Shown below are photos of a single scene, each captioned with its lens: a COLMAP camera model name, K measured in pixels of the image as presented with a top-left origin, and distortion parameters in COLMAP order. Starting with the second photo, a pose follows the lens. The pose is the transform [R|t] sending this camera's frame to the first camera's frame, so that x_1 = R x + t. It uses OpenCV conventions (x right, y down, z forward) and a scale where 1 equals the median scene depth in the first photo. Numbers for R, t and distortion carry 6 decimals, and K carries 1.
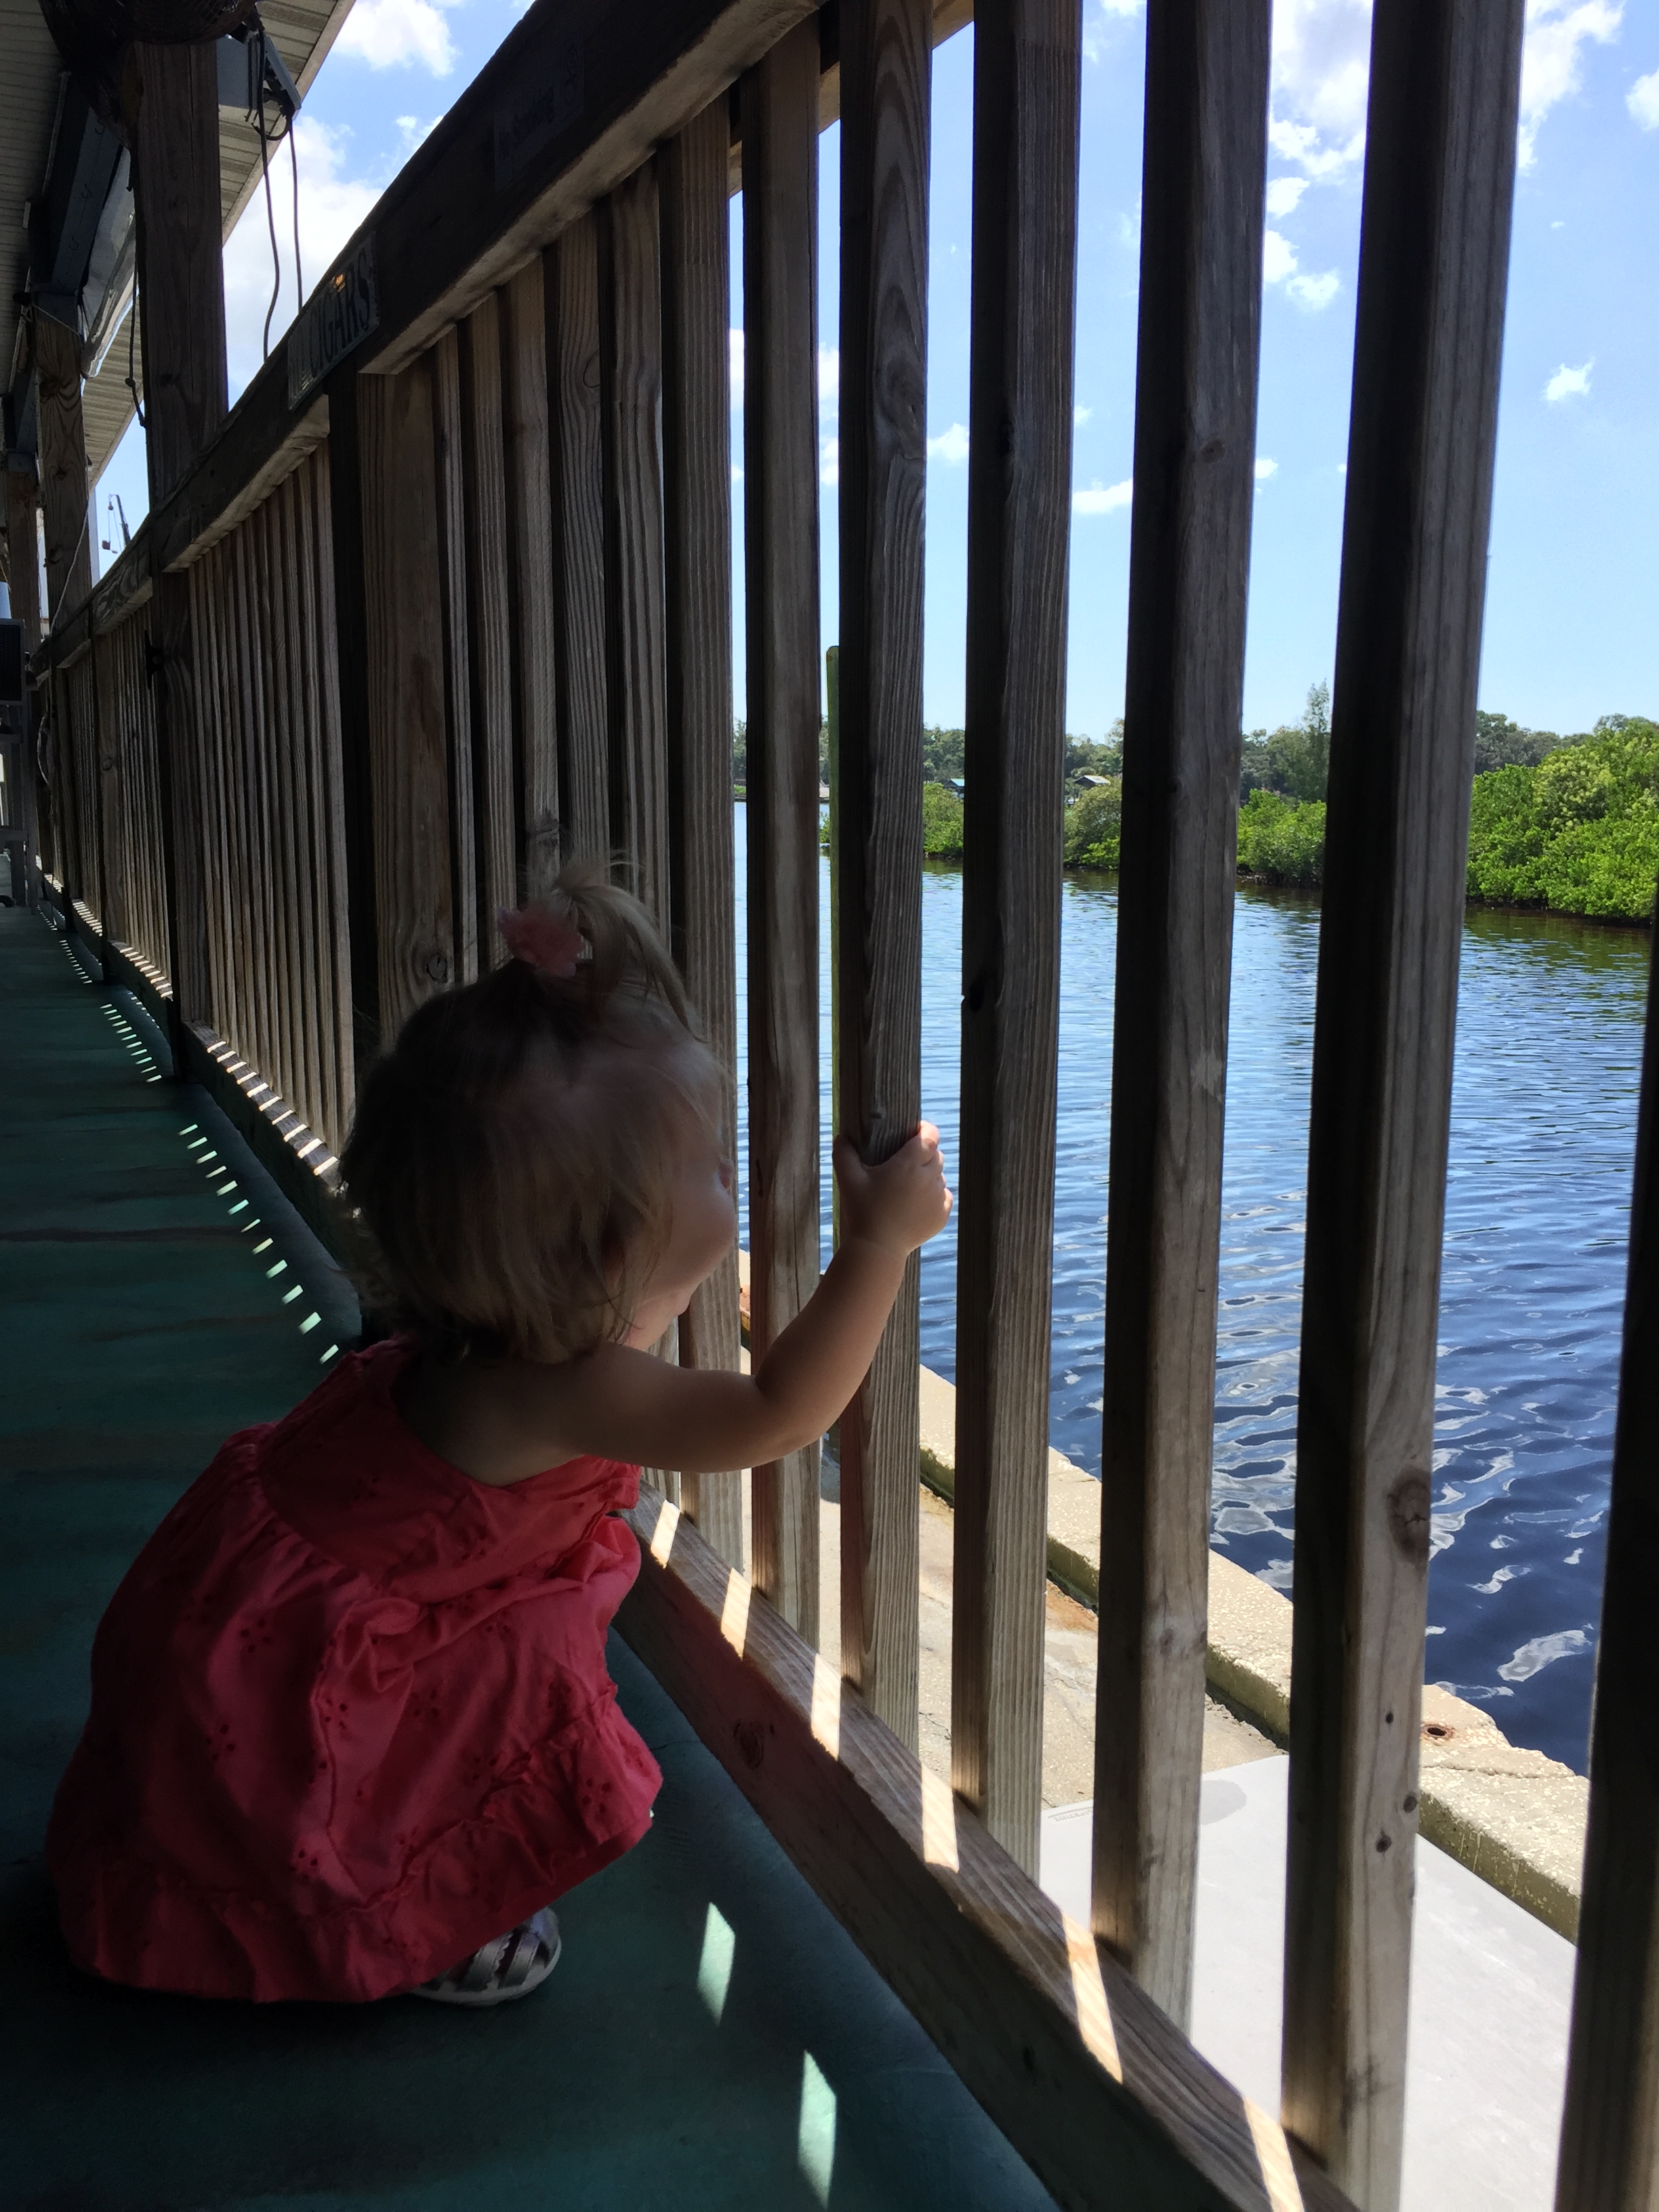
lens RADIAL K [[1916.9, 0, 830.9], [0, 1916.9, 1100.9], [0, 0, 1]] dist [0.082778, -0.120156]
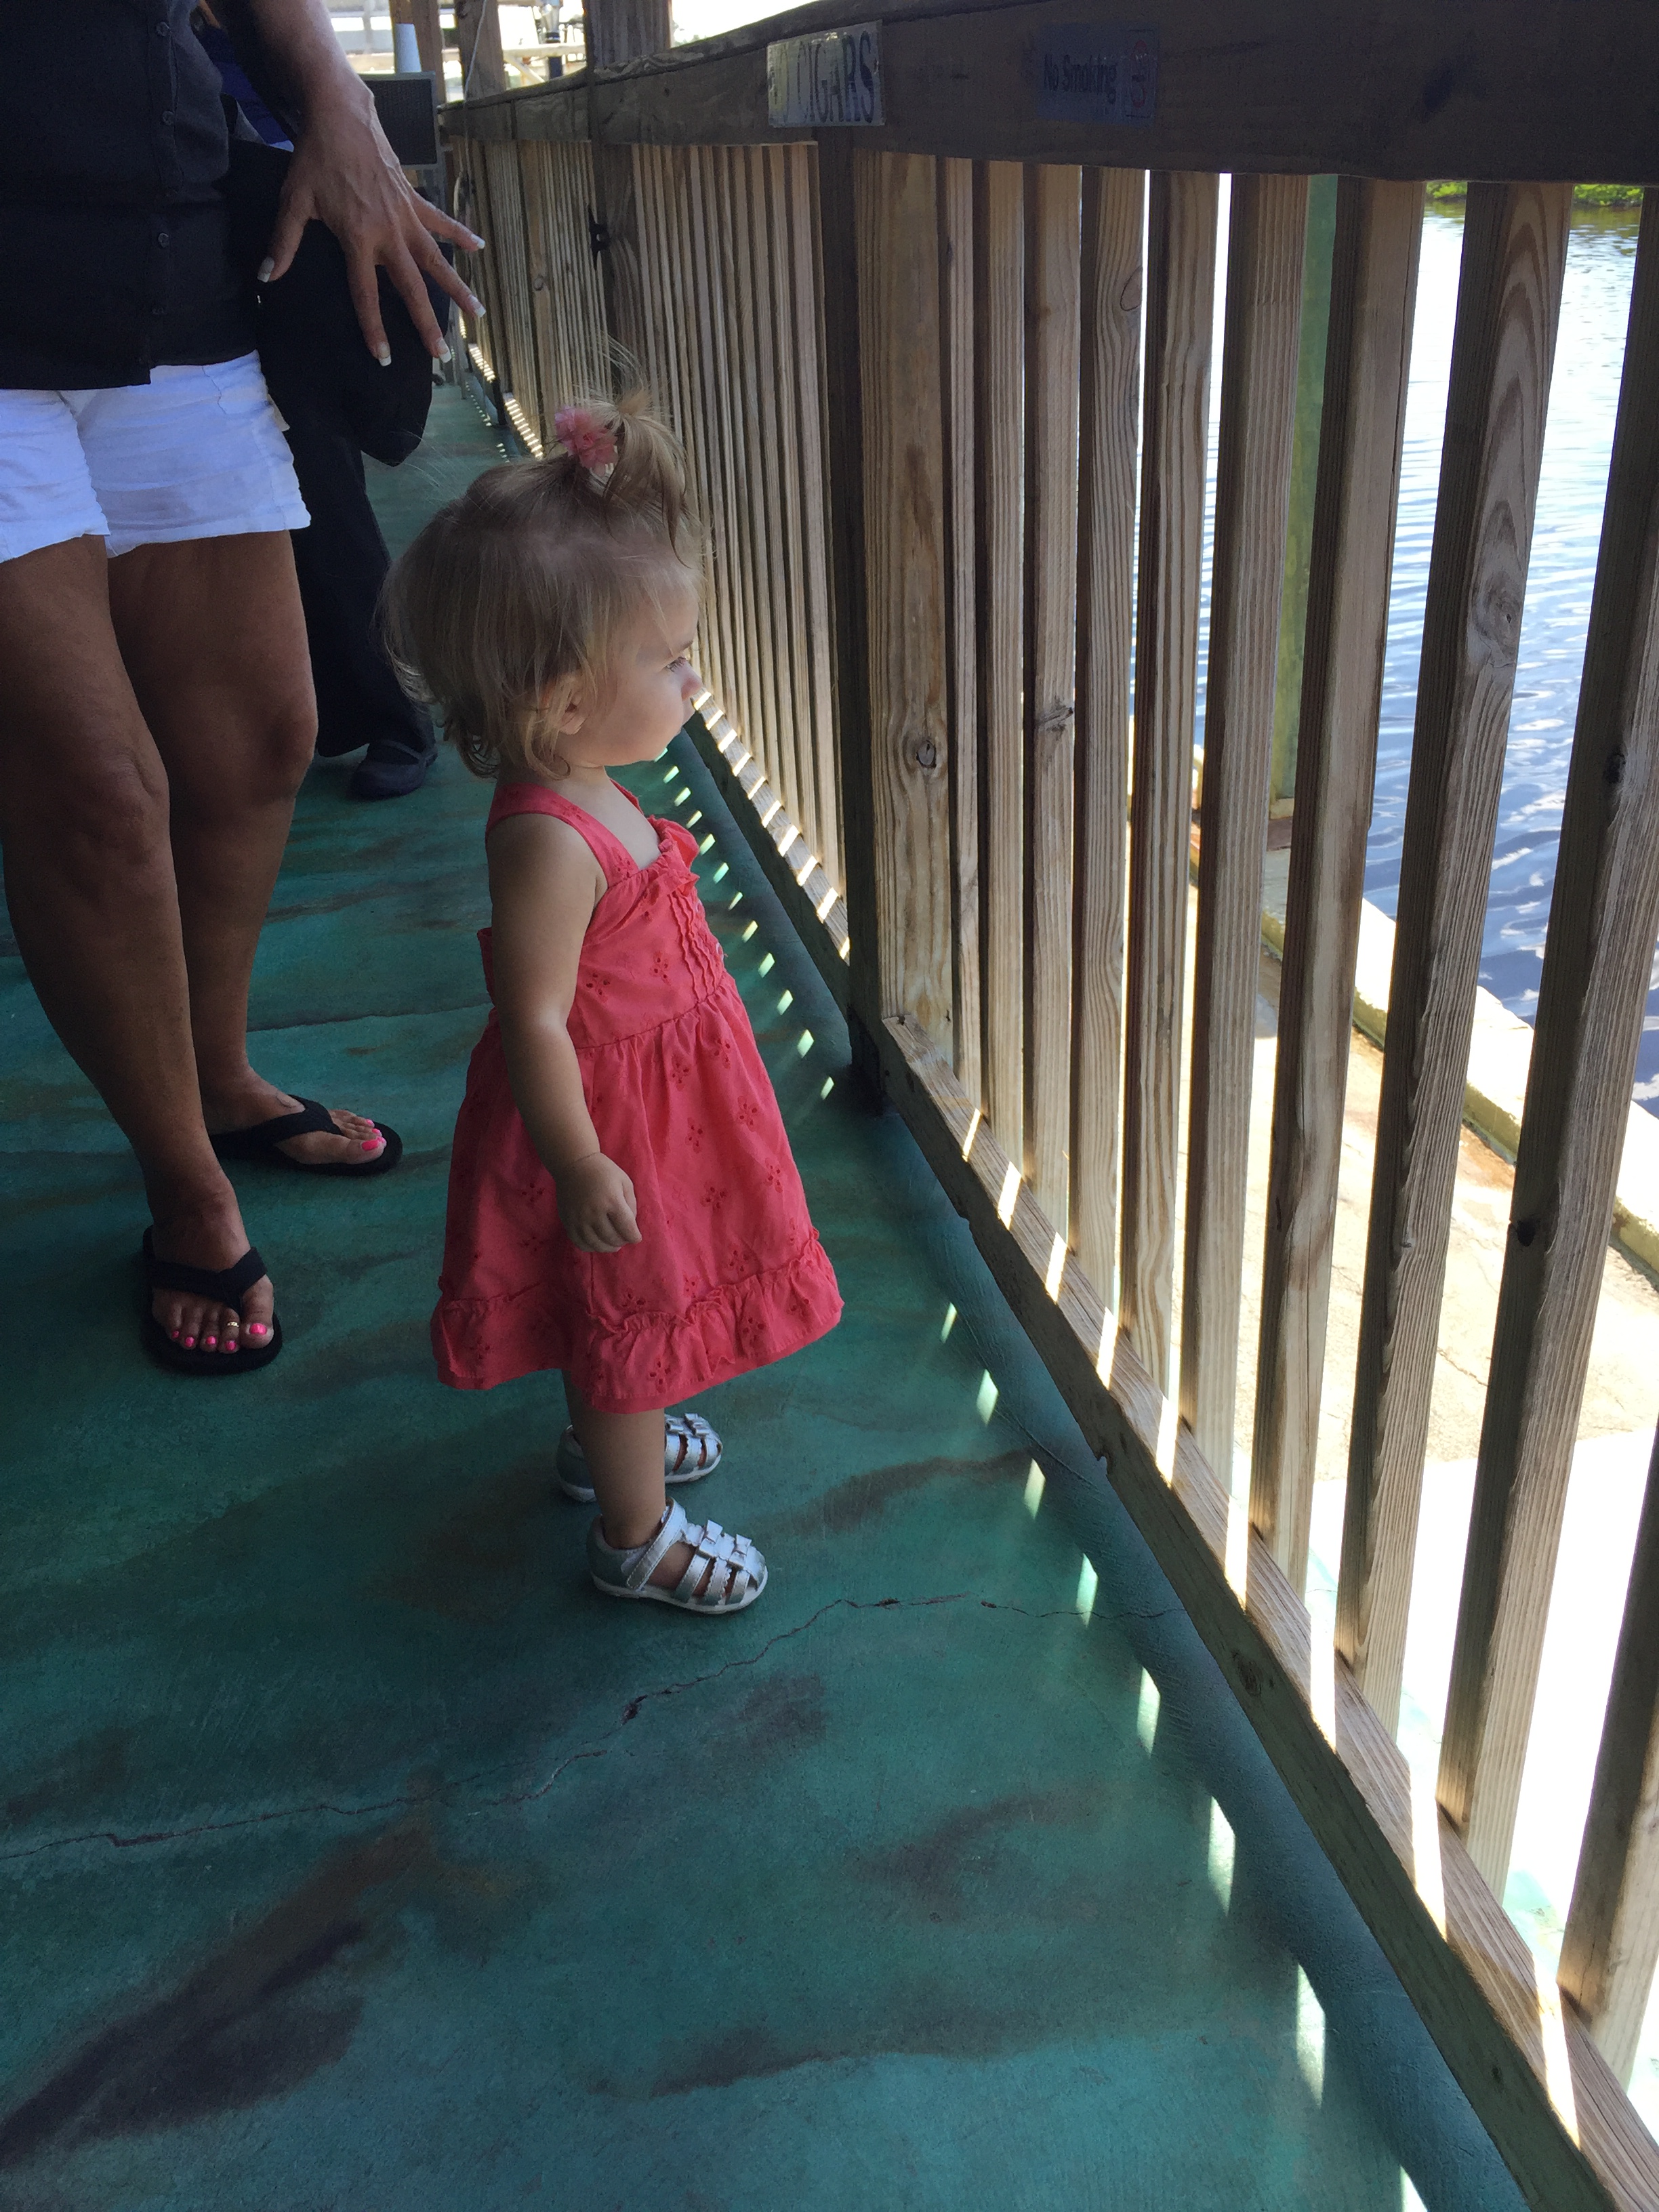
lens RADIAL K [[1916.9, 0, 828.4], [0, 1916.9, 1109.5], [0, 0, 1]] dist [0.082778, -0.120156]
pose [[0.978723, 0.048196, -0.199444, -0.070114], [0.014268, 0.953683, 0.300474, -0.338457], [0.204688, -0.296927, 0.932704, -0.051580]]
